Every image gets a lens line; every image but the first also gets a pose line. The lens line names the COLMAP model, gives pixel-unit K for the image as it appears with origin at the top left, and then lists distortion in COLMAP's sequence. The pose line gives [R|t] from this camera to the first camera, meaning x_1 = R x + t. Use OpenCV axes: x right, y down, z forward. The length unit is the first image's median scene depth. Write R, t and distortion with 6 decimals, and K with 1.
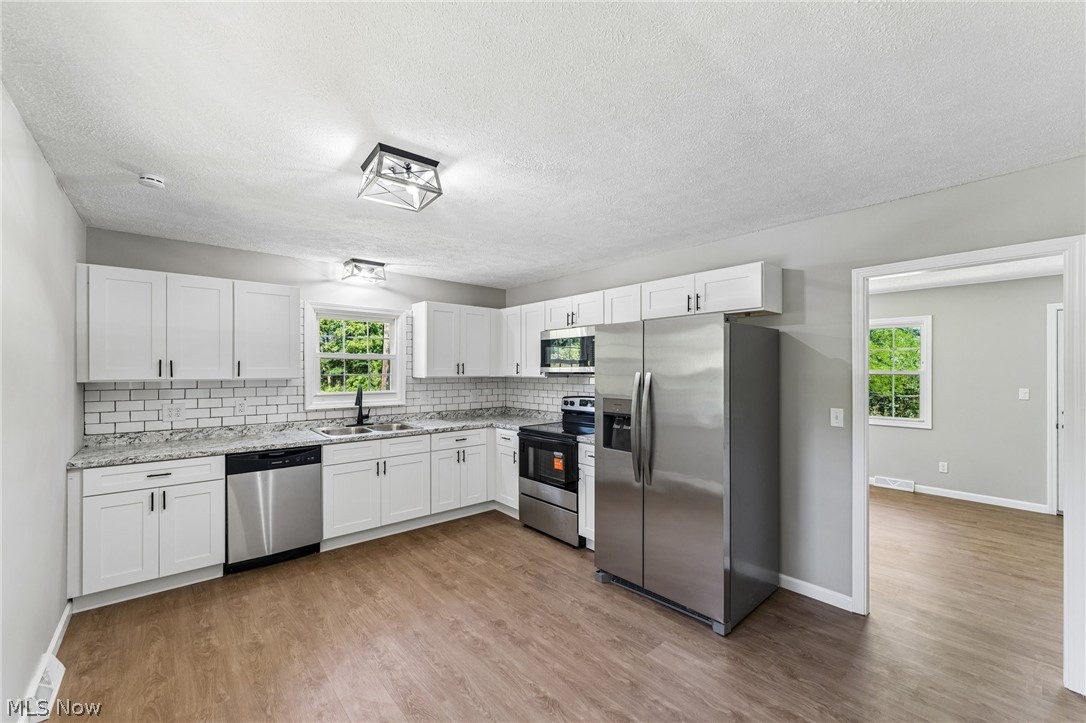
lens RADIAL K [[435.3, 0, 541.8], [0, 435.3, 366.7], [0, 0, 1]] dist [0.003756, -0.001143]
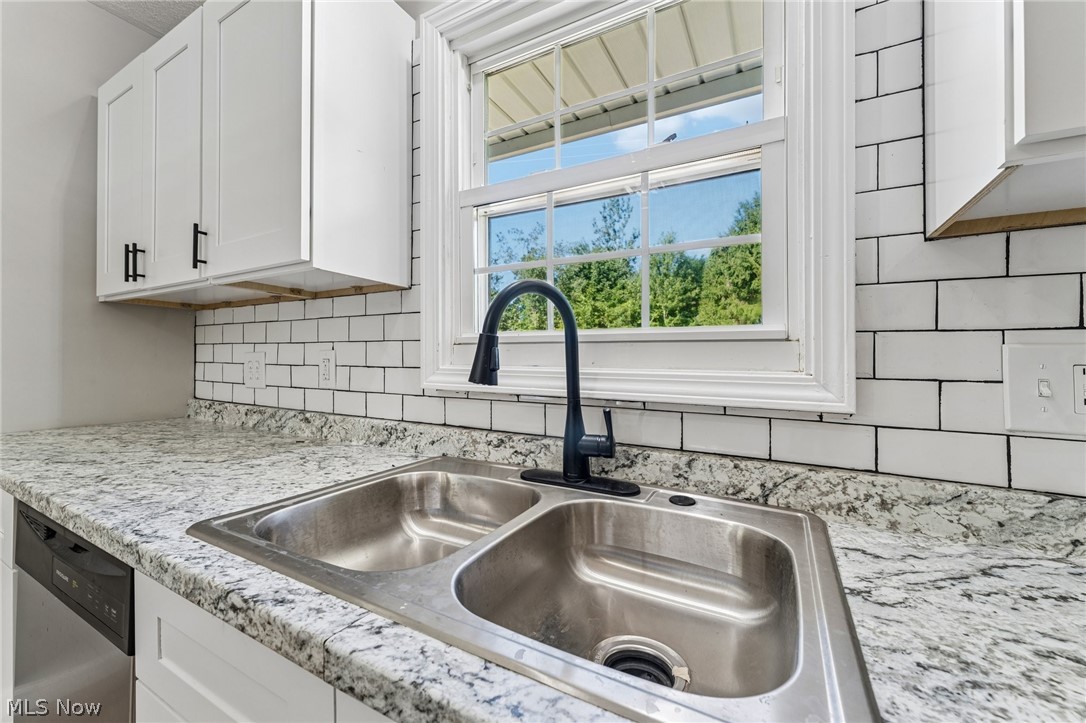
lens RADIAL K [[435.3, 0, 538.0], [0, 435.3, 364.1], [0, 0, 1]] dist [0.003756, -0.001143]
pose [[0.343745, 0.002820, -0.939059, -0.239984], [-0.011032, 0.999939, -0.001035, 0.082115], [0.938998, 0.010715, 0.343756, 0.970343]]
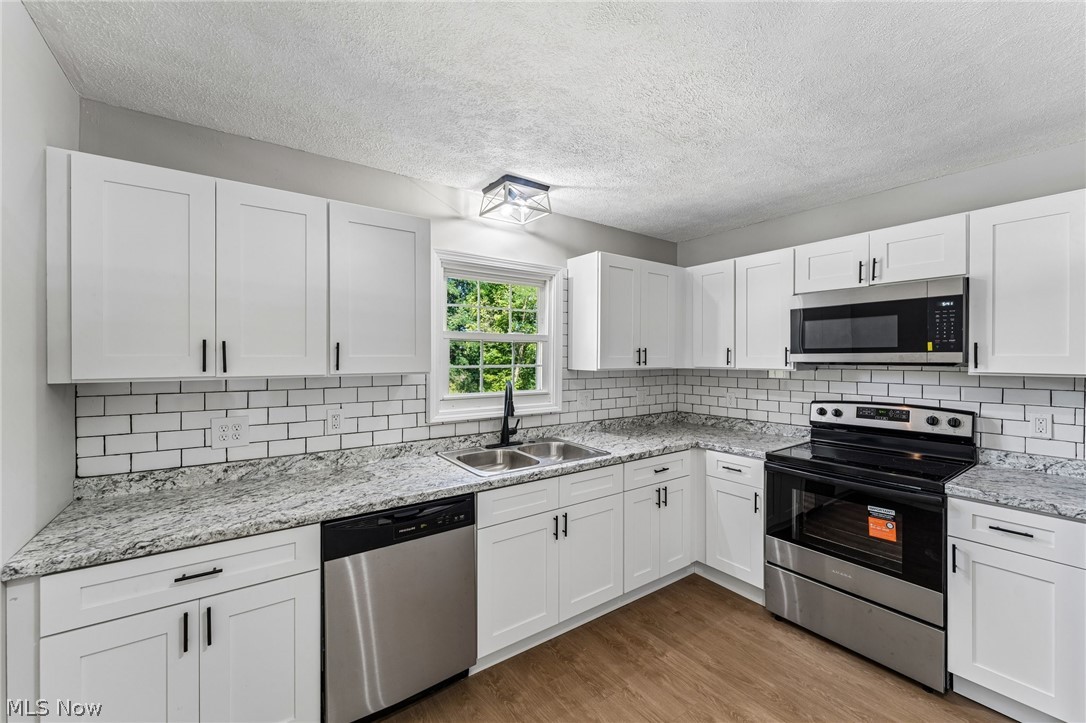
lens RADIAL K [[435.3, 0, 544.3], [0, 435.3, 355.0], [0, 0, 1]] dist [0.003756, -0.001143]
pose [[0.996310, -0.001018, -0.085820, -0.325509], [0.001034, 0.999999, 0.000137, 0.002261], [0.085820, -0.000225, 0.996311, 0.395327]]
